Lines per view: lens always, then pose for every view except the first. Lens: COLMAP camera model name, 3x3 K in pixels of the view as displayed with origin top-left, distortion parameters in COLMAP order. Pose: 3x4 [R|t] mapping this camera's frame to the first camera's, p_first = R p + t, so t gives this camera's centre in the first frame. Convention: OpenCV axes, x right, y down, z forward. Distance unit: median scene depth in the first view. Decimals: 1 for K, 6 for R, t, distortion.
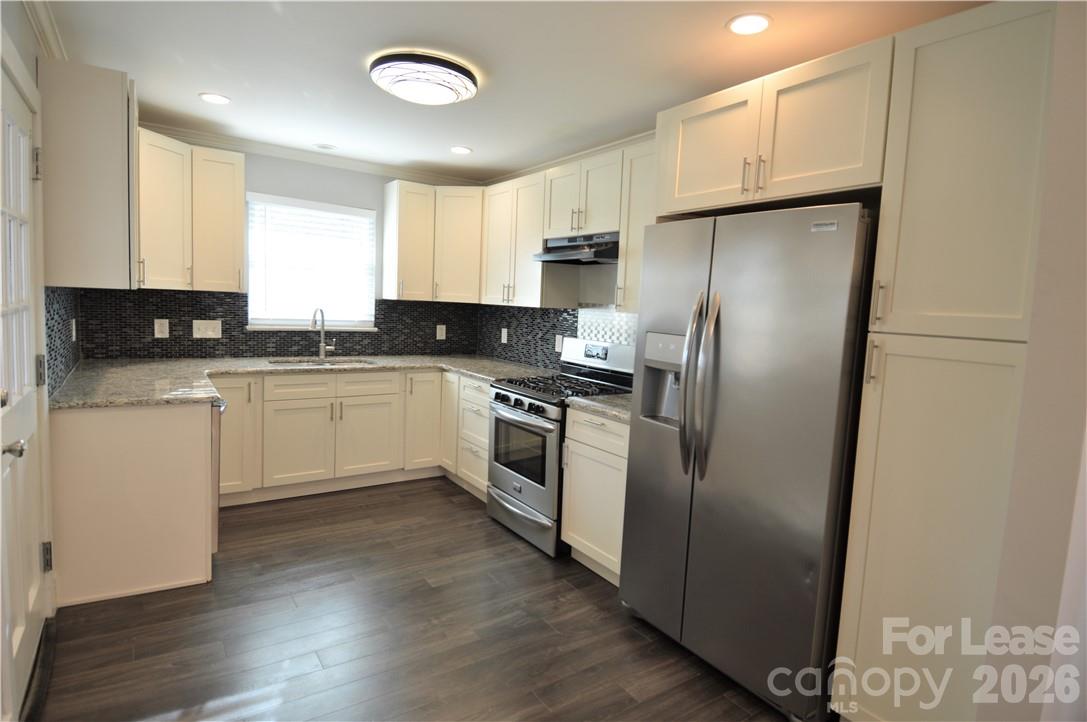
lens RADIAL K [[571.6, 0, 544.5], [0, 571.6, 355.4], [0, 0, 1]] dist [0.057052, -0.057709]
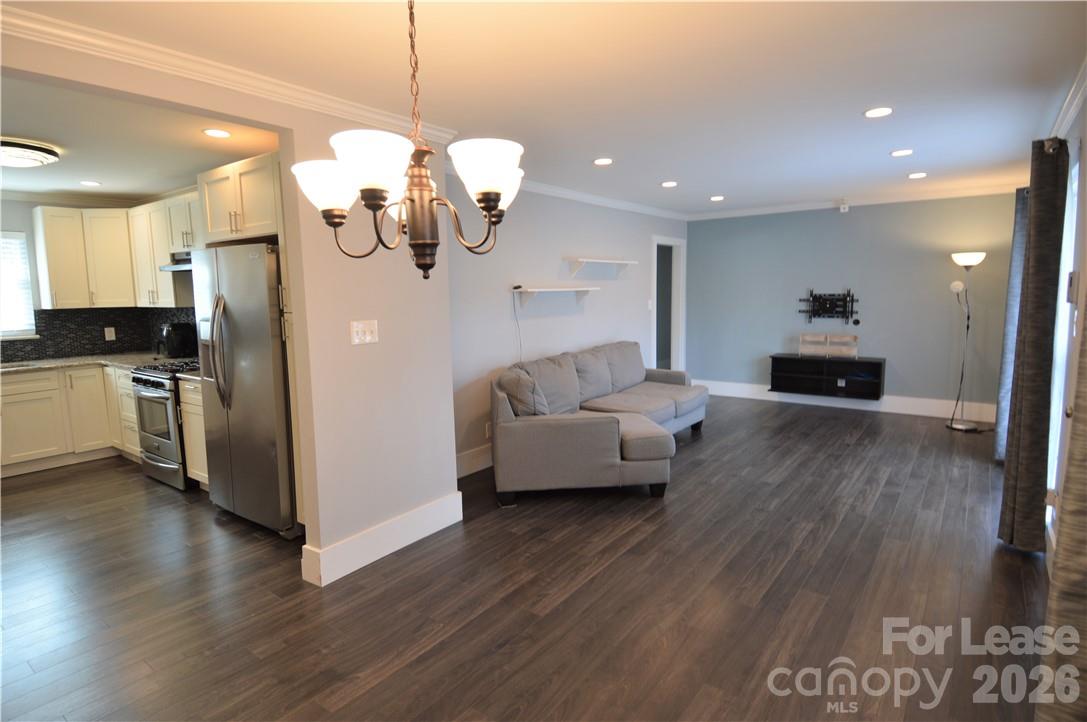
lens RADIAL K [[571.6, 0, 544.5], [0, 571.6, 355.4], [0, 0, 1]] dist [0.057052, -0.057709]
pose [[0.944890, -0.099351, 0.311949, 0.334942], [0.091757, 0.995019, 0.038966, 0.044817], [-0.314267, -0.008195, 0.949299, -0.450426]]
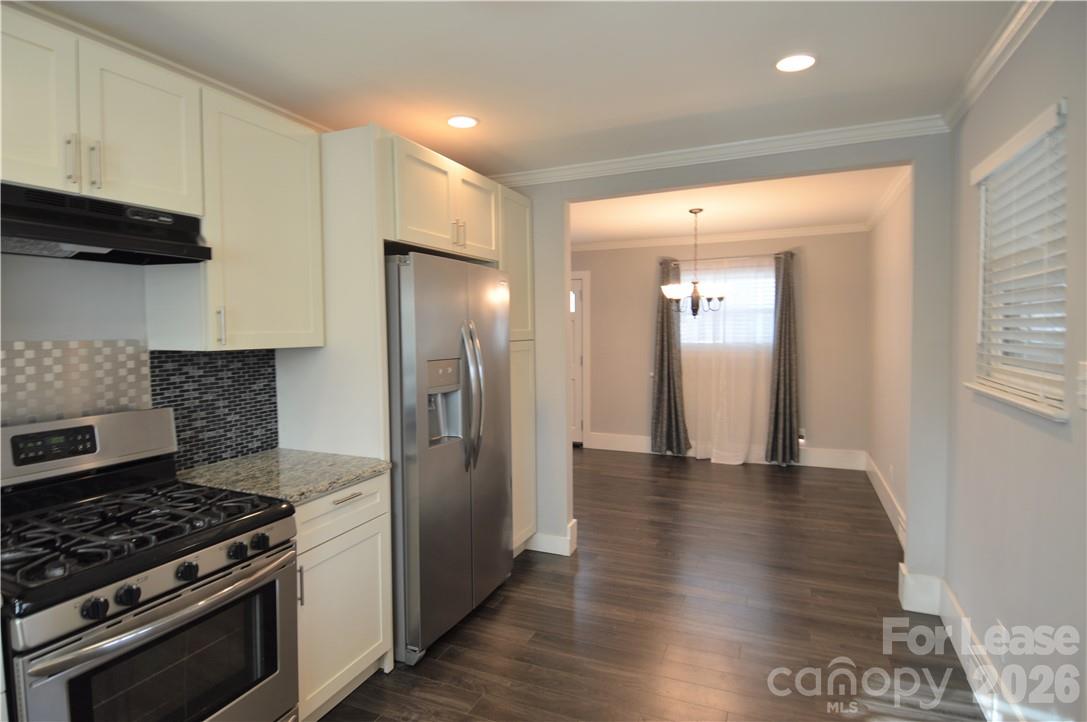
lens RADIAL K [[571.6, 0, 544.5], [0, 571.6, 355.4], [0, 0, 1]] dist [0.057052, -0.057709]
pose [[-0.530508, -0.087347, 0.843168, -0.463677], [0.058526, 0.988529, 0.139230, -0.108371], [-0.845657, 0.123210, -0.519311, 0.812305]]
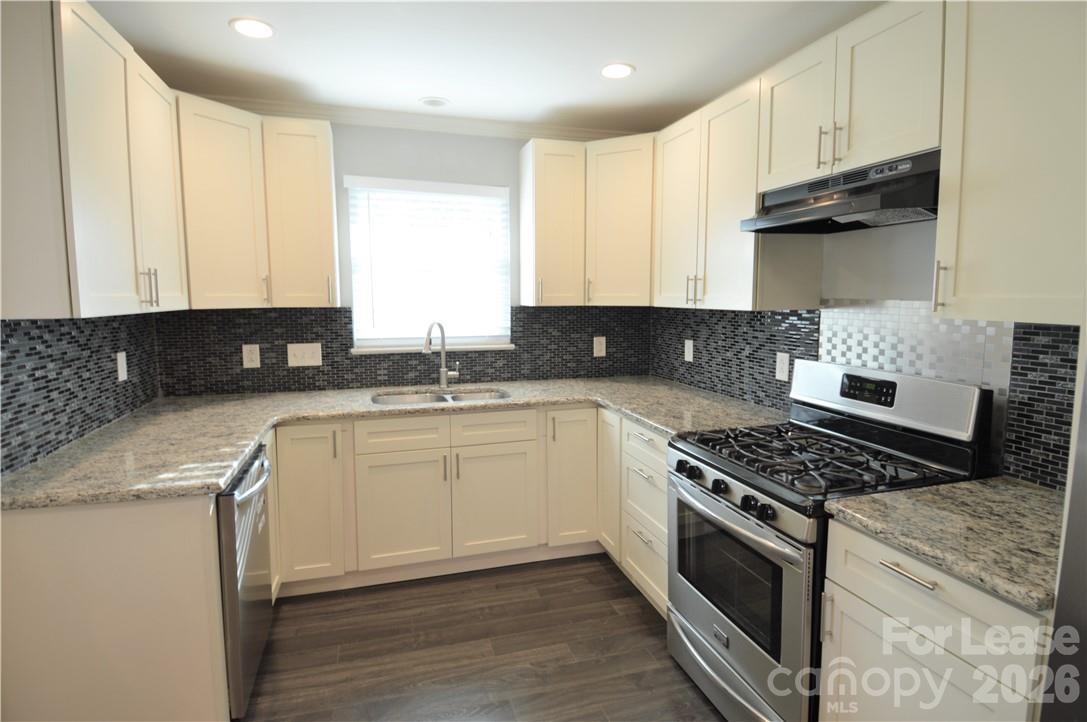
lens RADIAL K [[571.6, 0, 544.5], [0, 571.6, 355.4], [0, 0, 1]] dist [0.057052, -0.057709]
pose [[0.951785, -0.016019, -0.306346, -0.029073], [0.018064, 0.999829, 0.003843, -0.041225], [0.306232, -0.009192, 0.951912, 0.347717]]
